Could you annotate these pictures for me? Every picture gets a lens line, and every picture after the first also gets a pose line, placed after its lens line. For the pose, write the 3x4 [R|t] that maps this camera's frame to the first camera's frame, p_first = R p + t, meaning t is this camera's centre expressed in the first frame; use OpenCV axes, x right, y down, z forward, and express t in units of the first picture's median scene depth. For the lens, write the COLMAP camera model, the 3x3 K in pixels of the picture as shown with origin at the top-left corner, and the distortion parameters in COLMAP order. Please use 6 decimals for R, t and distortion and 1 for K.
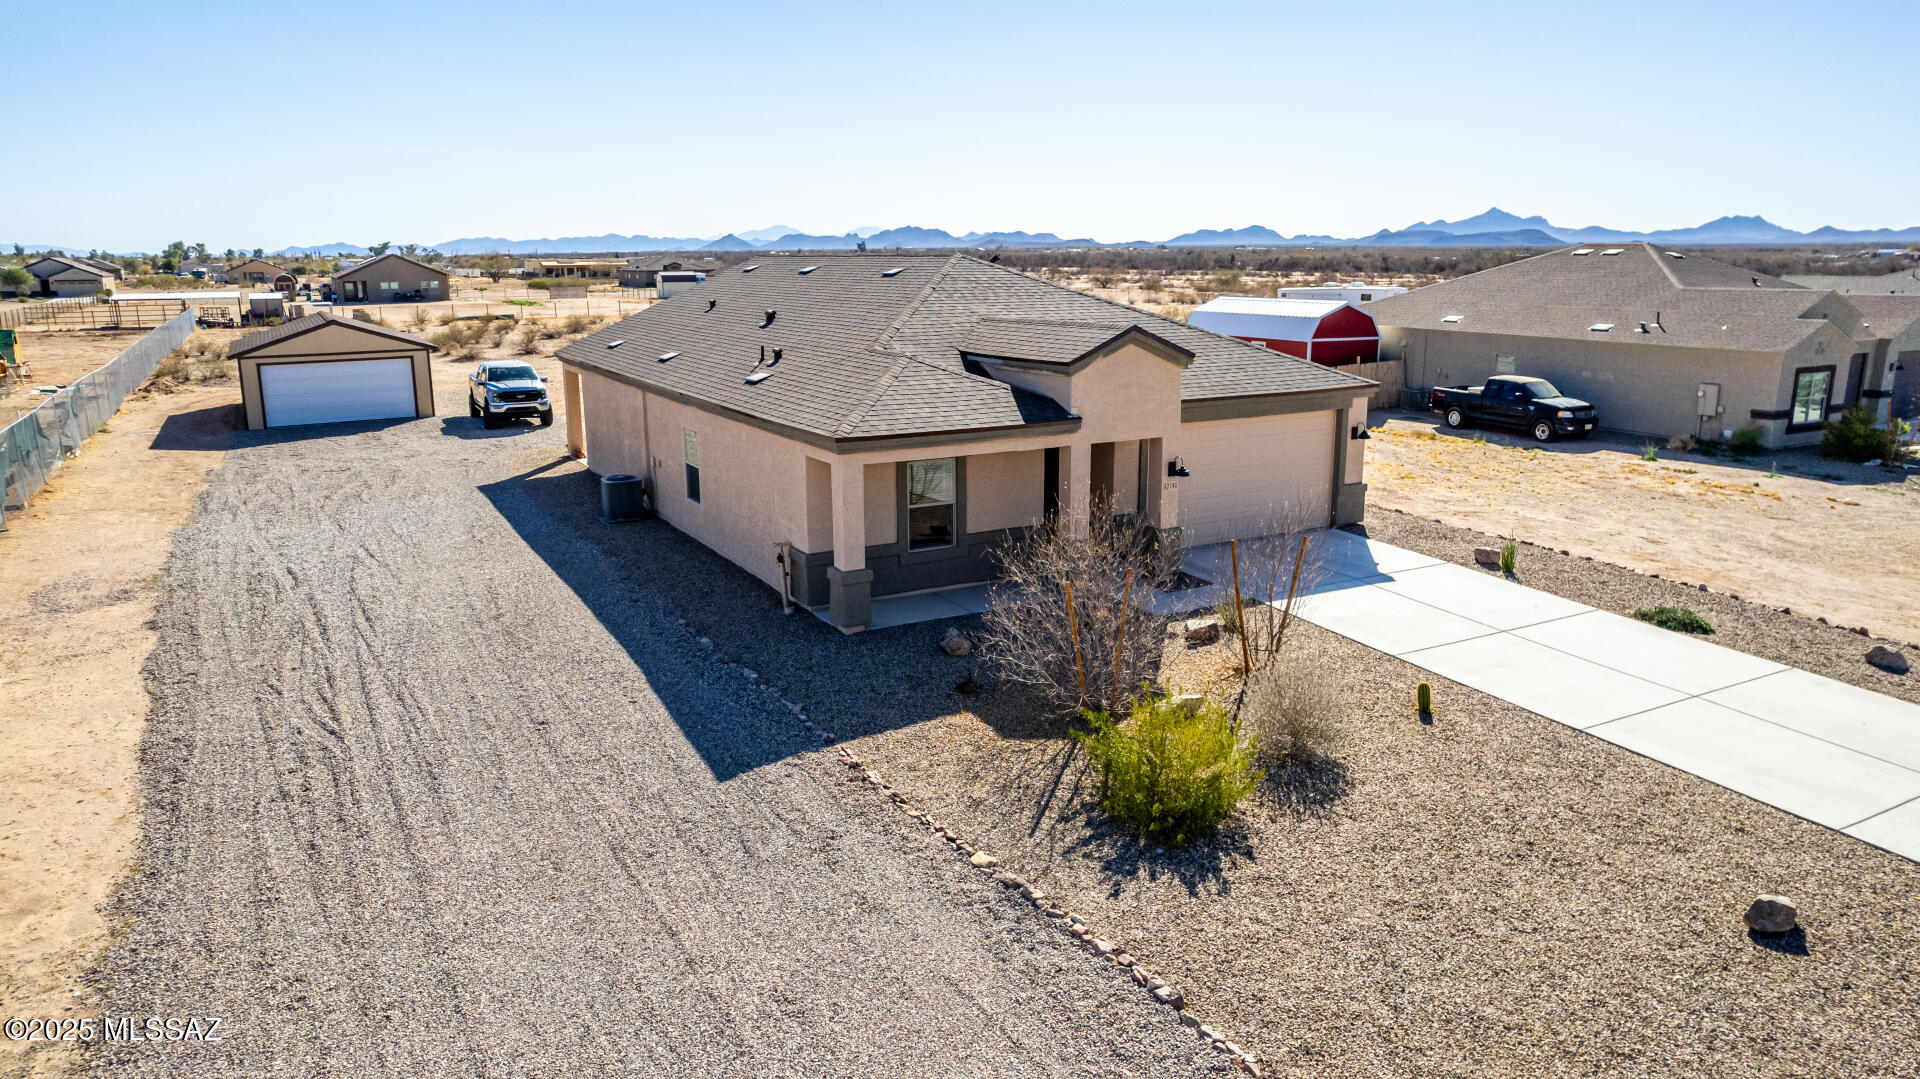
lens RADIAL K [[1225.4, 0, 957.2], [0, 1225.4, 538.6], [0, 0, 1]] dist [-0.072471, 0.063654]
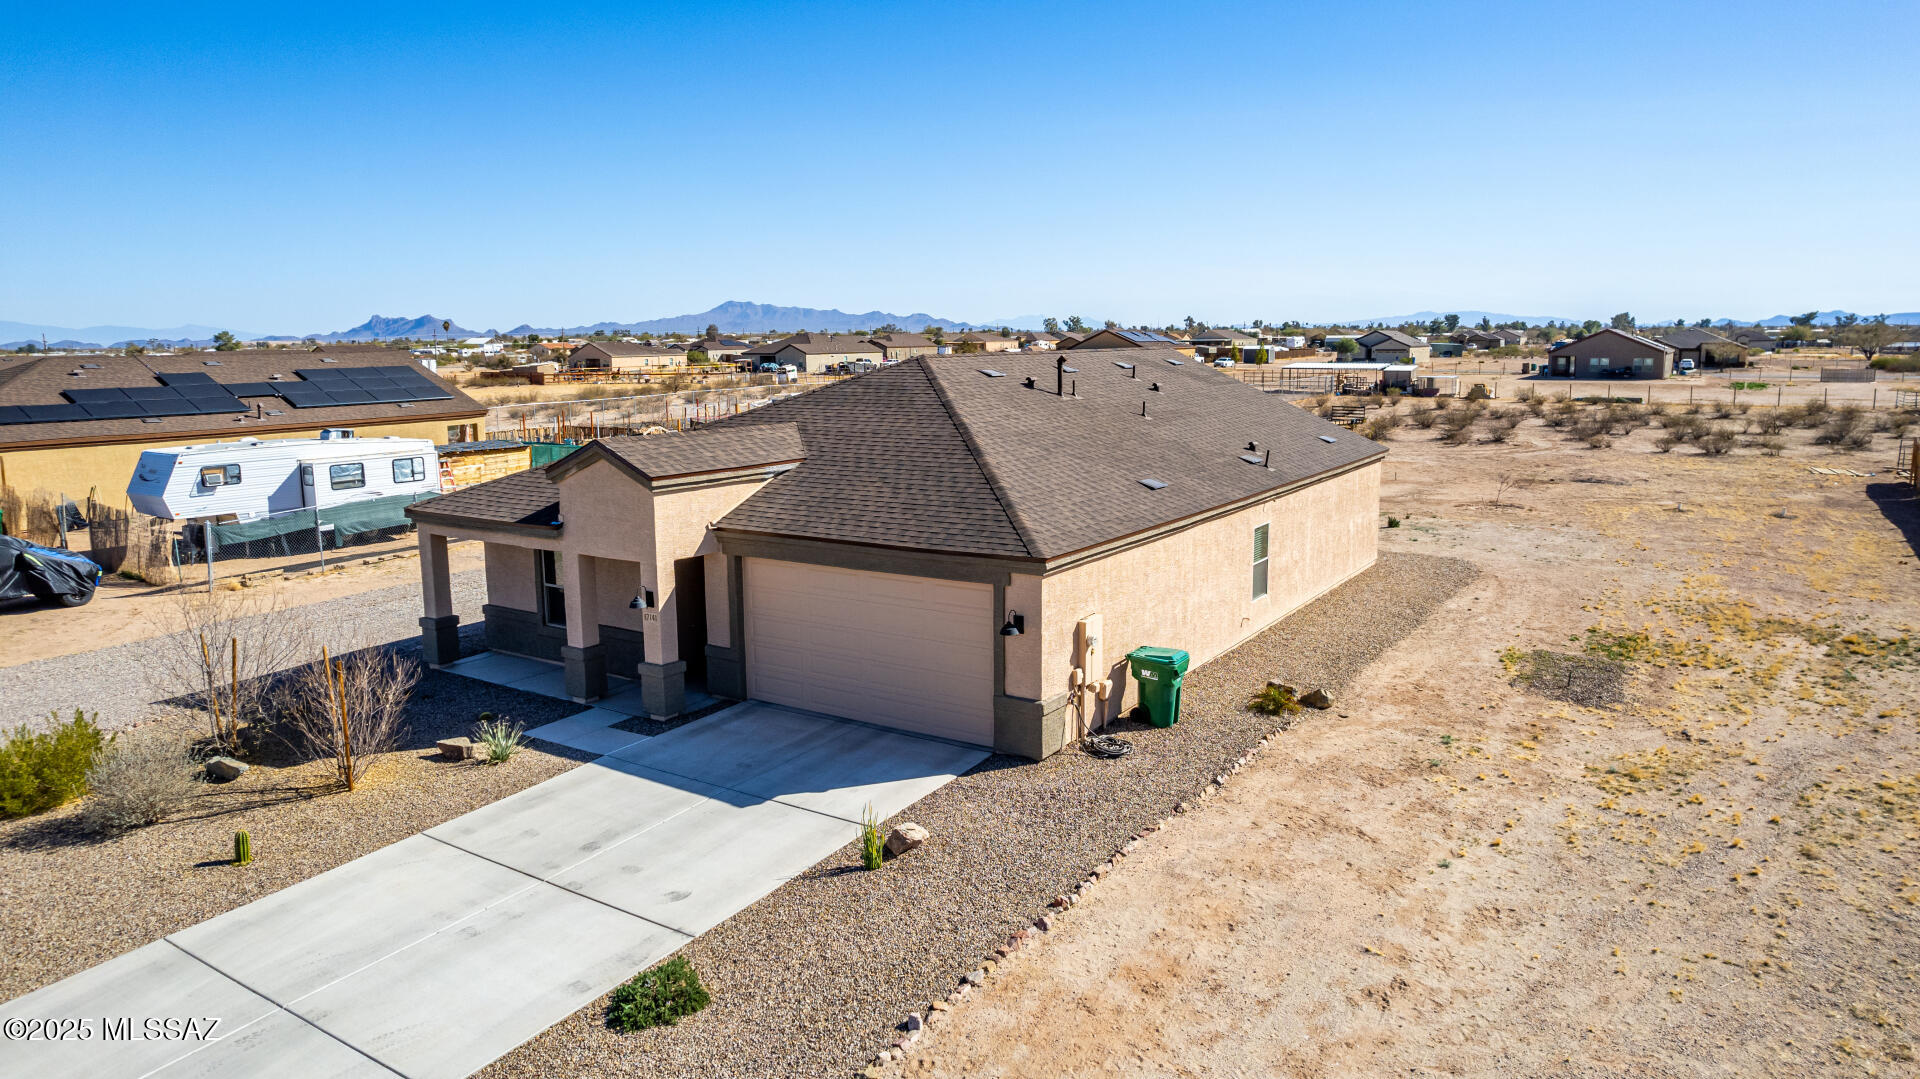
lens RADIAL K [[1225.4, 0, 957.2], [0, 1225.4, 538.6], [0, 0, 1]] dist [-0.072471, 0.063654]
pose [[0.465341, 0.144050, -0.873331, 1.045560], [-0.192285, 0.979557, 0.059115, -0.194260], [0.863993, 0.140420, 0.483526, 0.733098]]
